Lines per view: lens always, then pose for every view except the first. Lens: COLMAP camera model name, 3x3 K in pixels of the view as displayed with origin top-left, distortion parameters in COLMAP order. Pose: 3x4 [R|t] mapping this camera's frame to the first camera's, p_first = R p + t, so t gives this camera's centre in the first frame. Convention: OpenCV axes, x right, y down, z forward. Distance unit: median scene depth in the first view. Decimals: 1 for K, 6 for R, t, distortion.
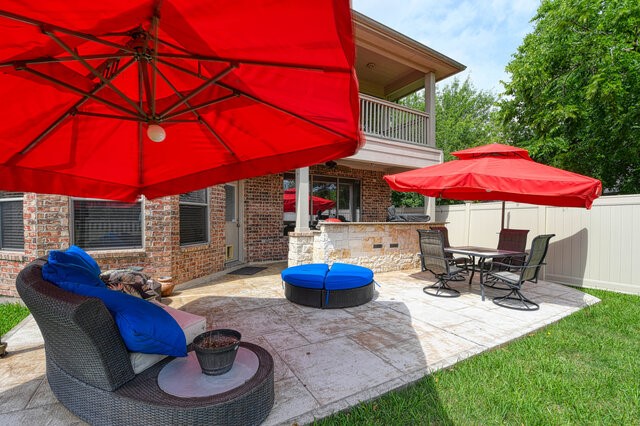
lens RADIAL K [[292.0, 0, 320.9], [0, 292.0, 230.7], [0, 0, 1]] dist [0.000406, -0.000034]
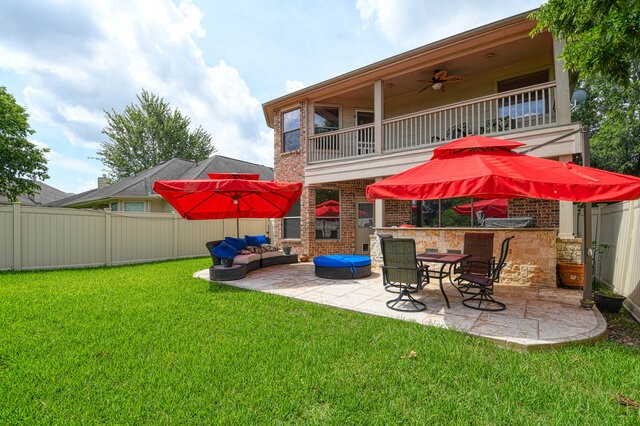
lens RADIAL K [[292.0, 0, 320.9], [0, 292.0, 230.7], [0, 0, 1]] dist [0.000406, -0.000034]
pose [[0.361314, 0.008426, -0.932406, 1.517623], [-0.035390, 0.999363, -0.004683, 0.001061], [0.931772, 0.034690, 0.361382, 0.336253]]
